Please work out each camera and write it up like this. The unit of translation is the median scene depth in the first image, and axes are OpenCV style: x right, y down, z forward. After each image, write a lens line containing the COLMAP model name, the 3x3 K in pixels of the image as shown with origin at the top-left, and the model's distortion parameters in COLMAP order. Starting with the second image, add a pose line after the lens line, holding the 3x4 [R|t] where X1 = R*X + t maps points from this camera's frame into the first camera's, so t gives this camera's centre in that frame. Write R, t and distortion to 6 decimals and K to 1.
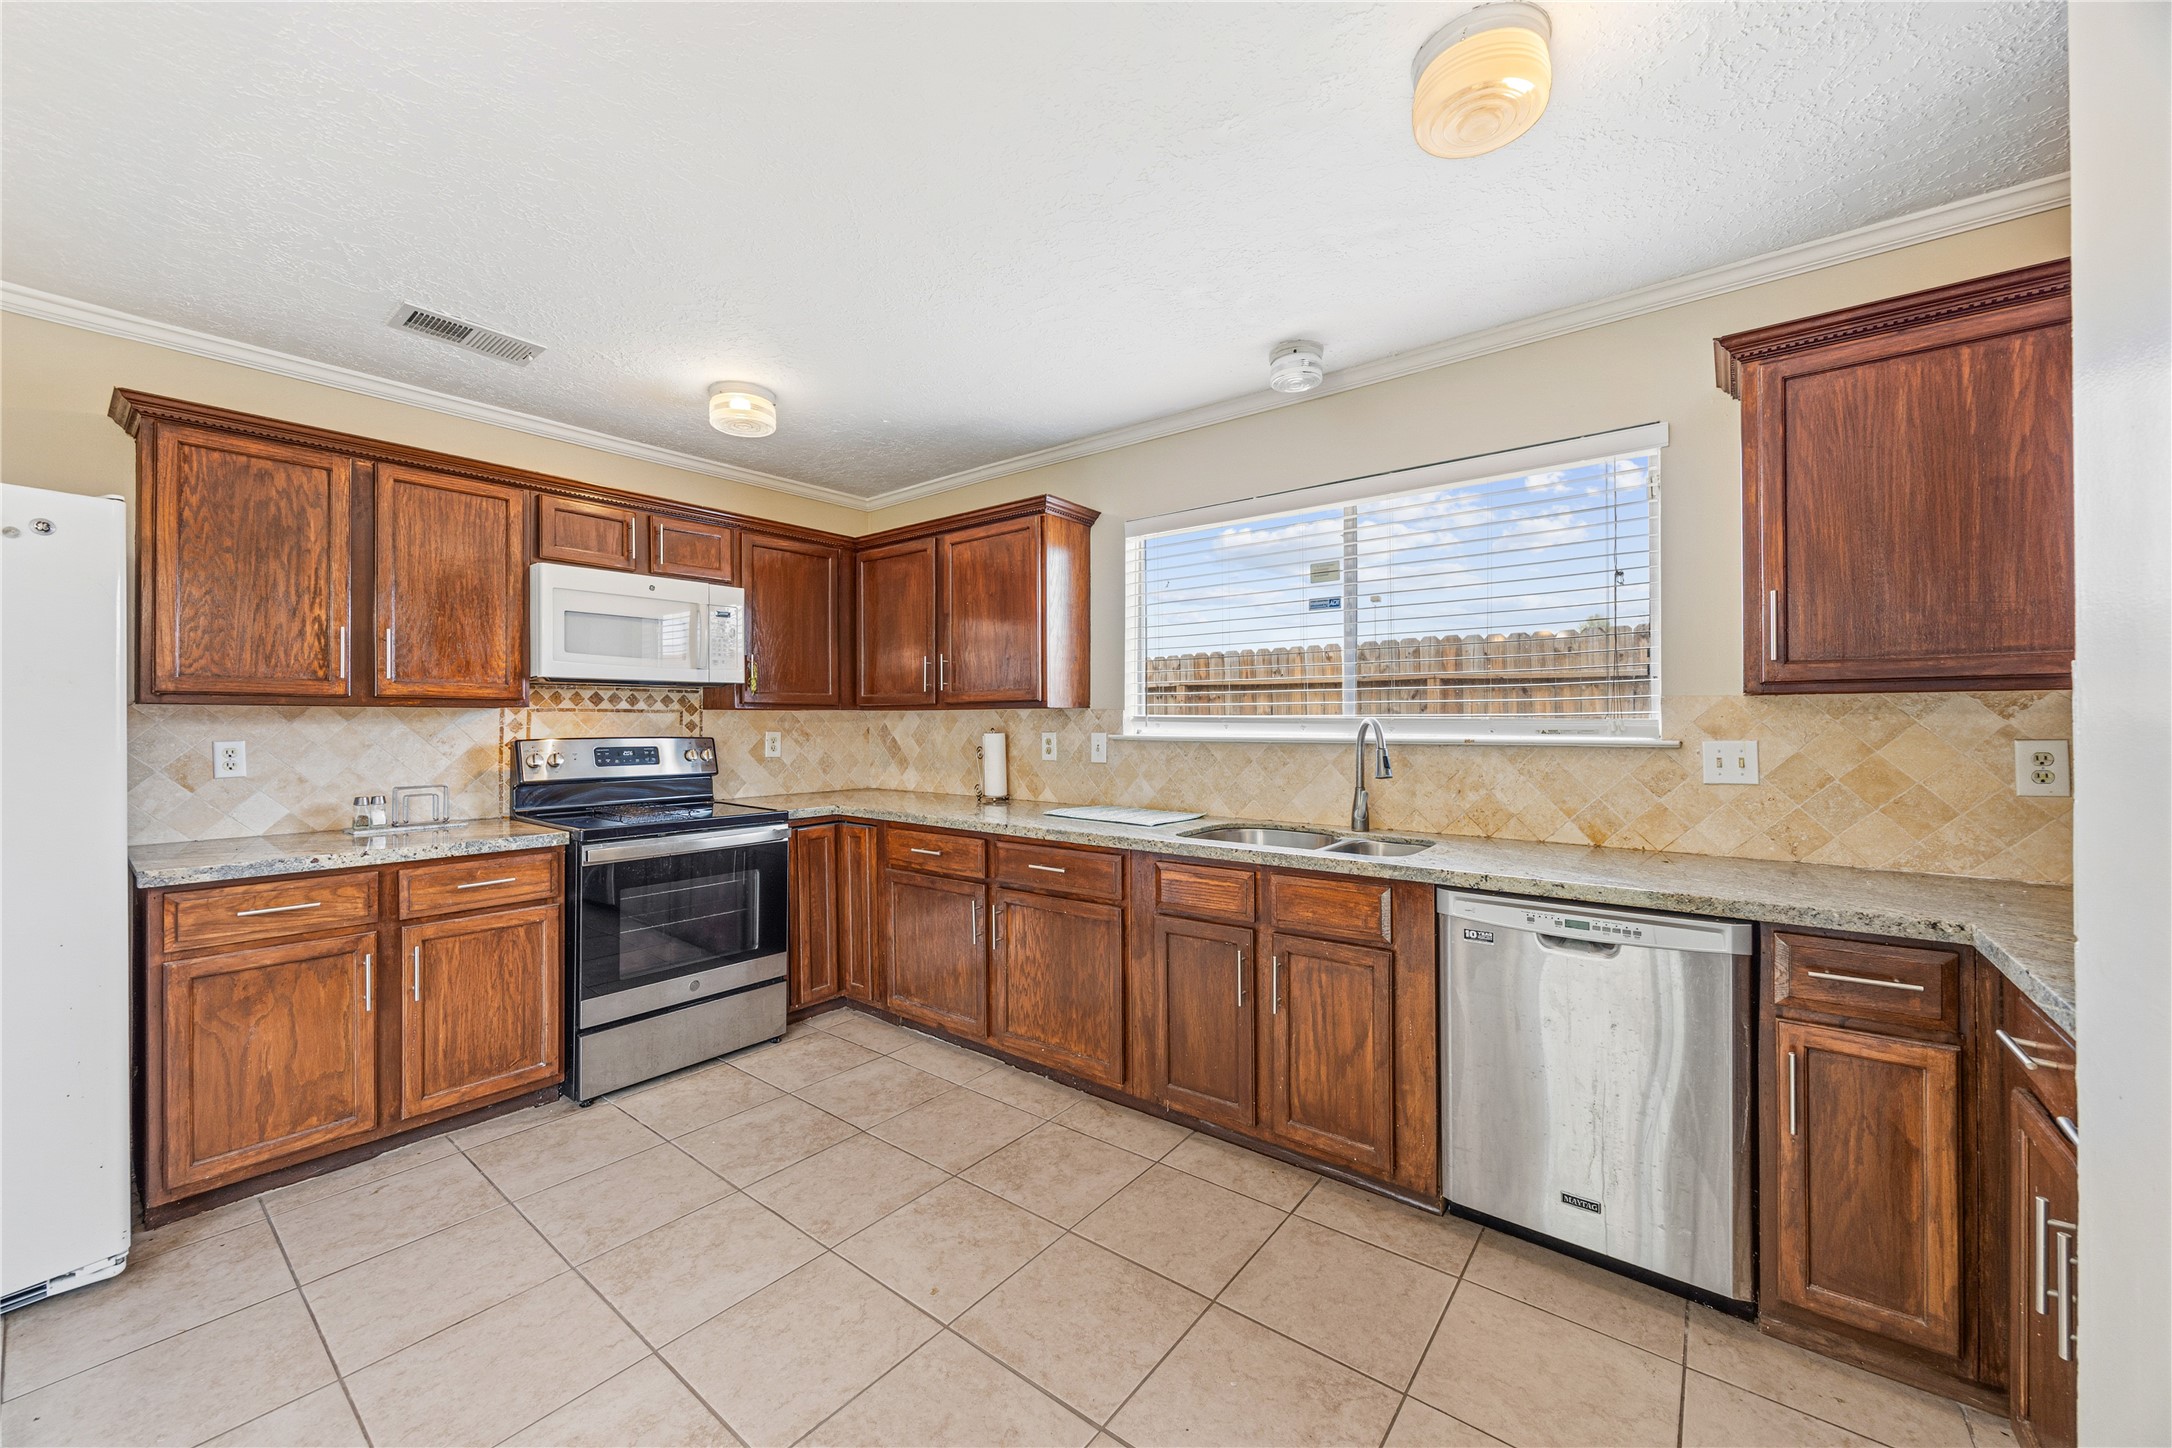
lens RADIAL K [[832.6, 0, 1072.0], [0, 832.6, 720.6], [0, 0, 1]] dist [-0.000920, -0.000102]
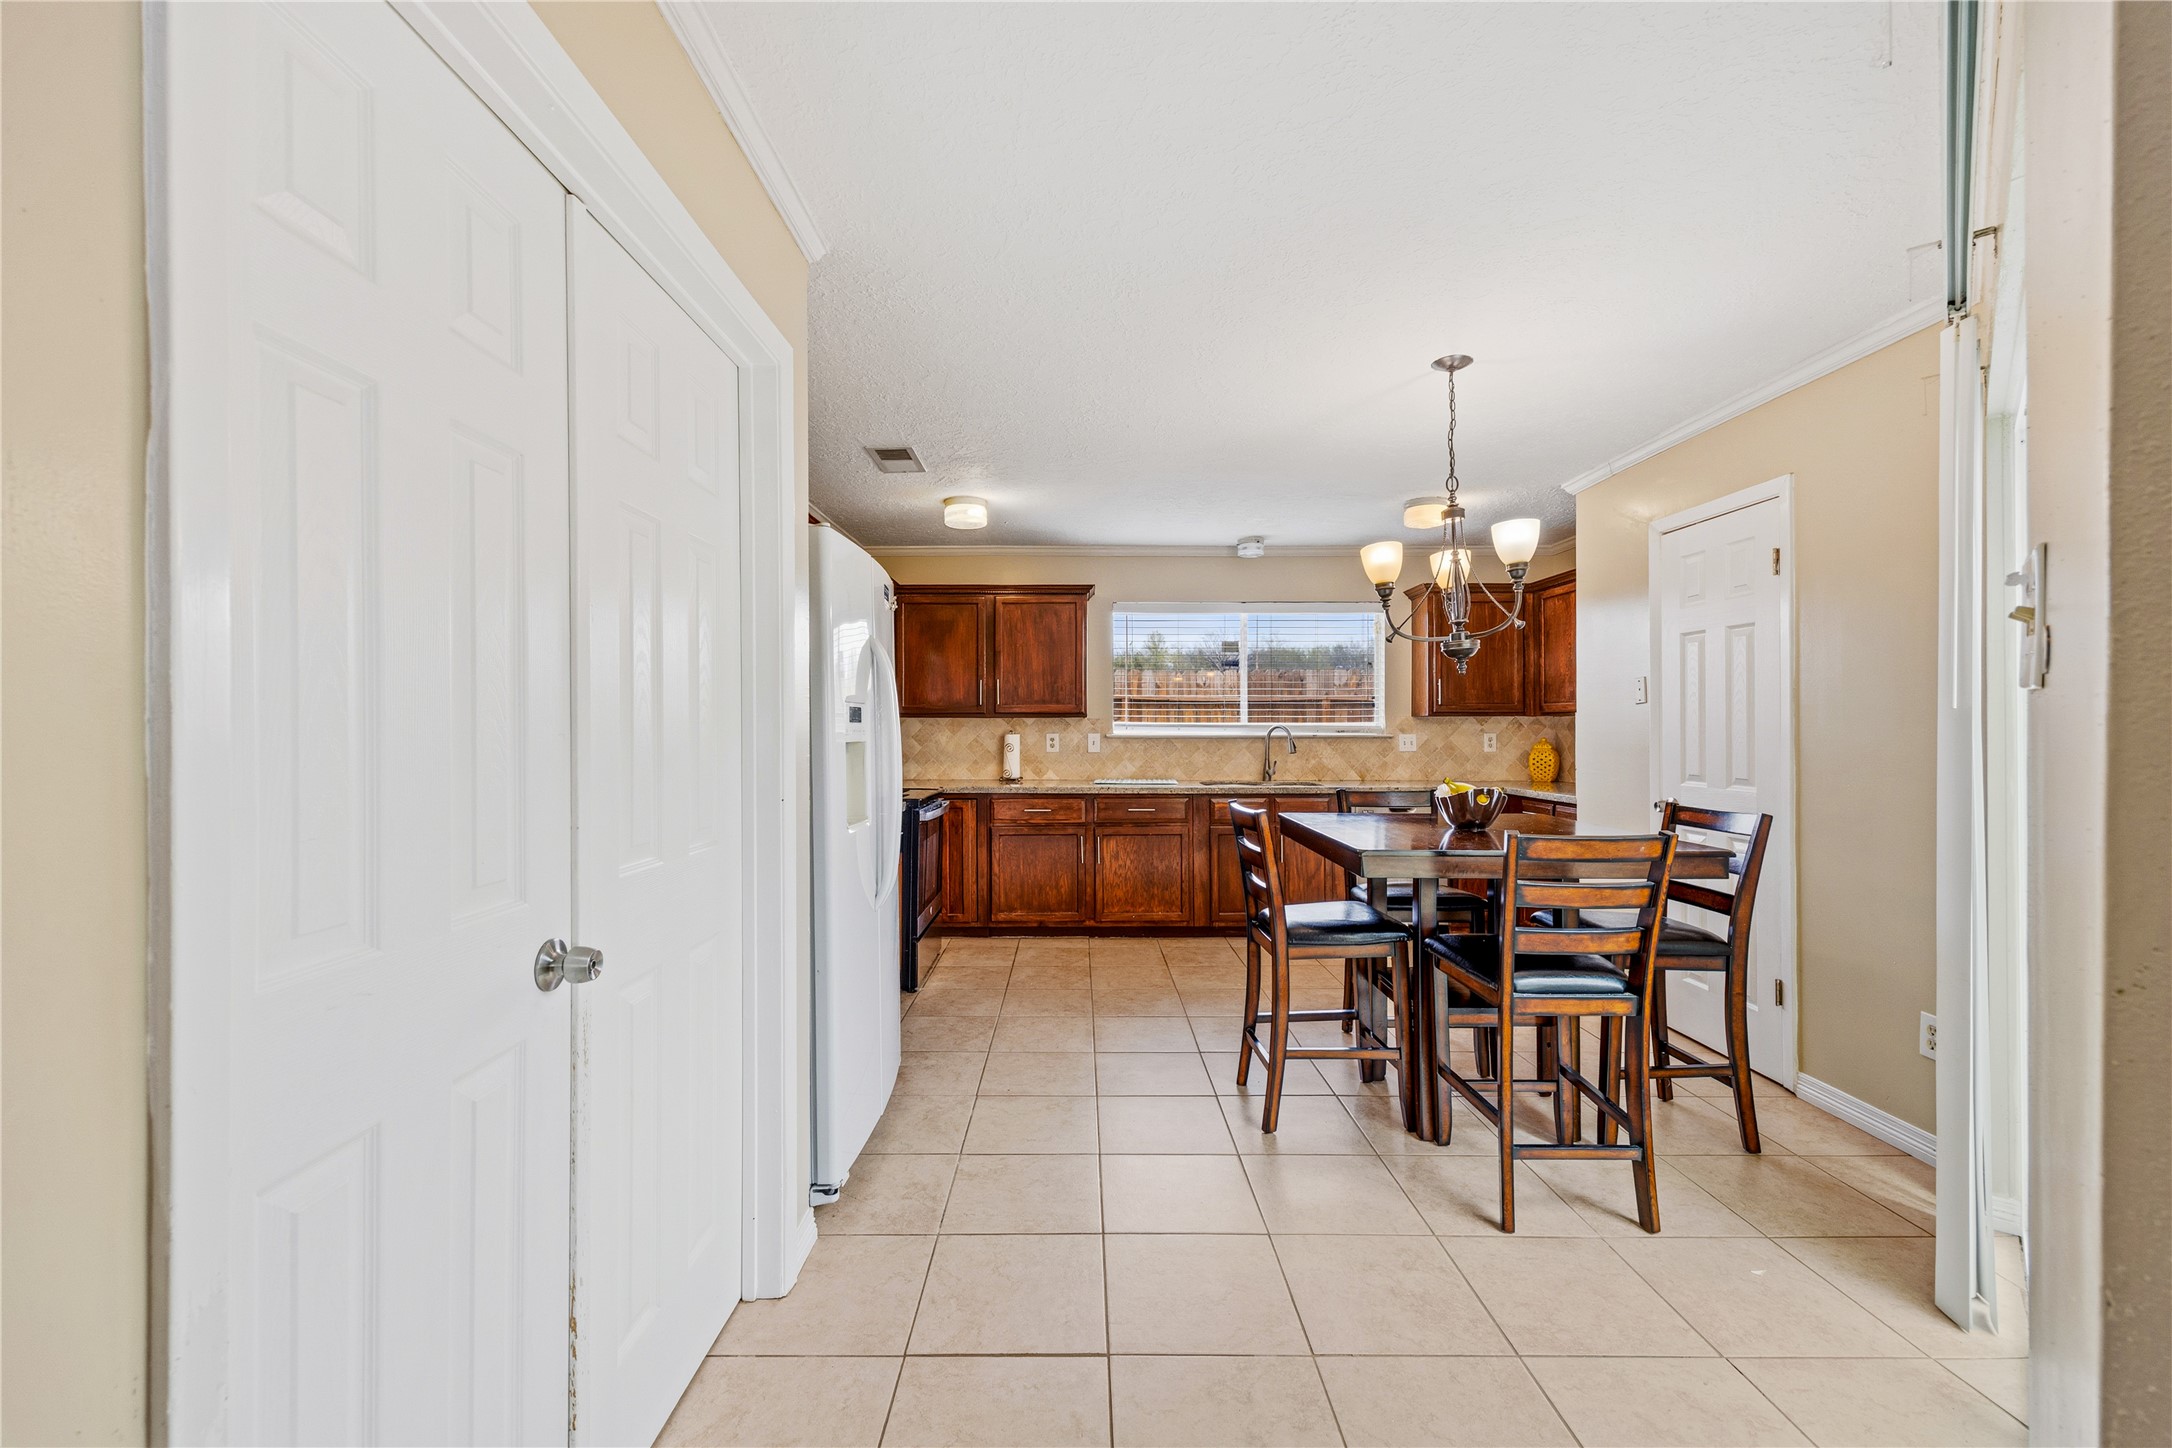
lens RADIAL K [[895.7, 0, 1086.0], [0, 895.7, 724.0], [0, 0, 1]] dist [0.011182, 0.000006]
pose [[0.776766, 0.004720, 0.629772, -1.319958], [-0.001969, 0.999985, -0.005066, 0.006723], [-0.629787, 0.002695, 0.776764, -0.390427]]
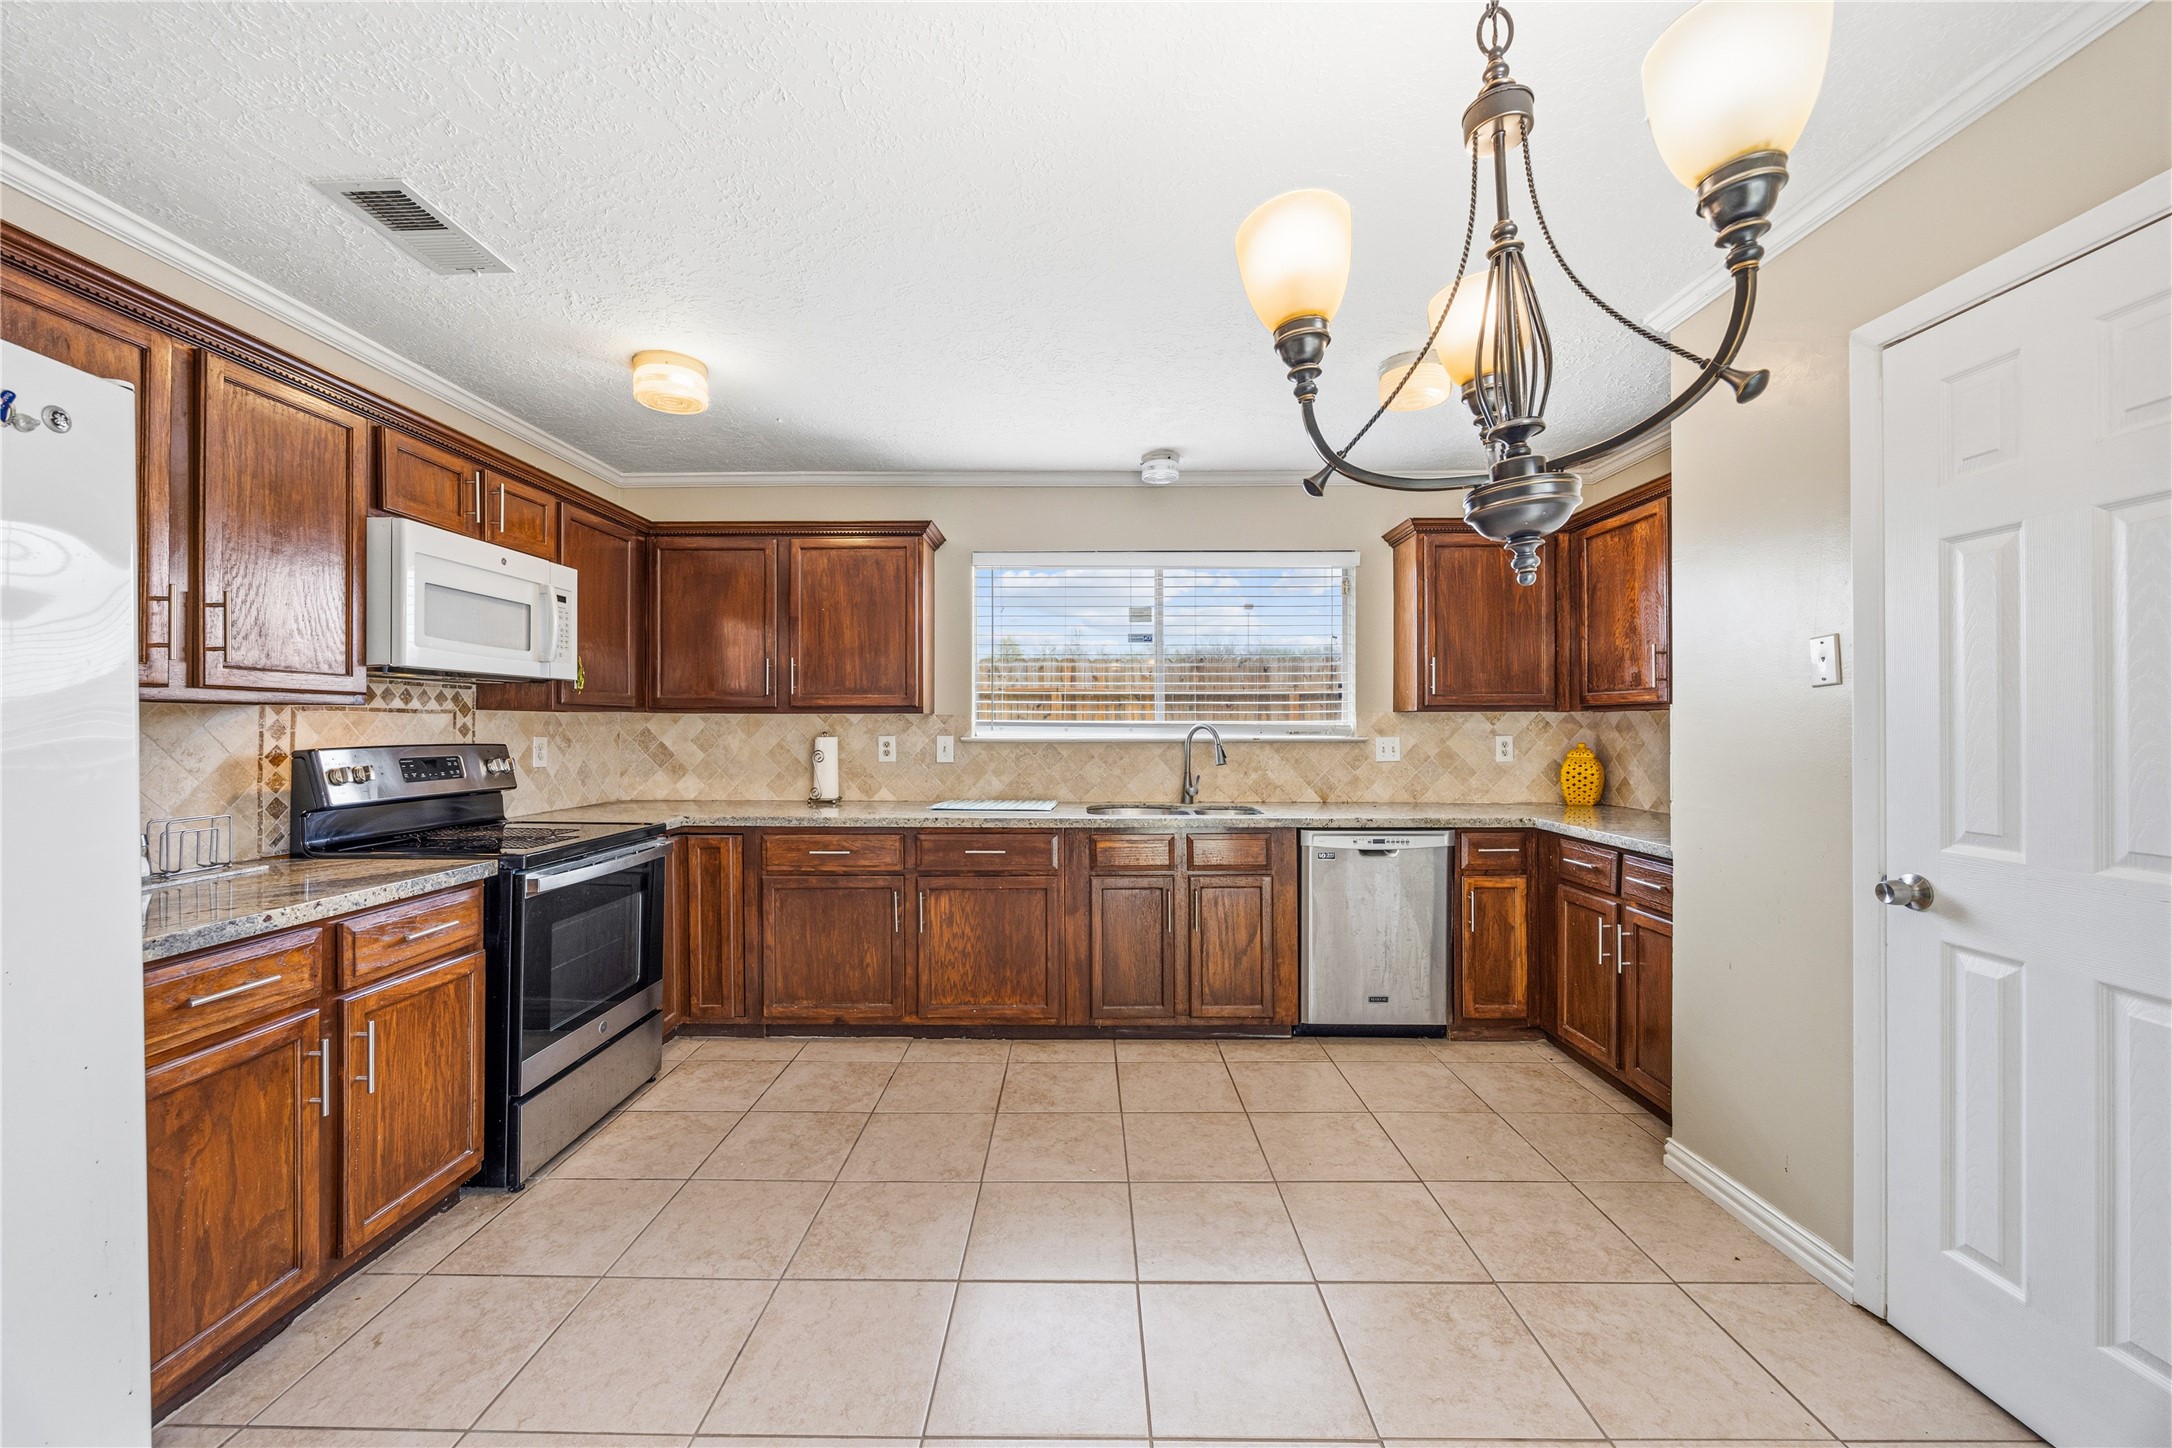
lens RADIAL K [[836.3, 0, 1086.0], [0, 836.3, 724.0], [0, 0, 1]] dist [-0.000668, -0.000073]
pose [[0.782754, 0.003098, 0.622323, -0.654534], [-0.002447, 0.999995, -0.001900, 0.000751], [-0.622326, -0.000036, 0.782758, -0.000149]]
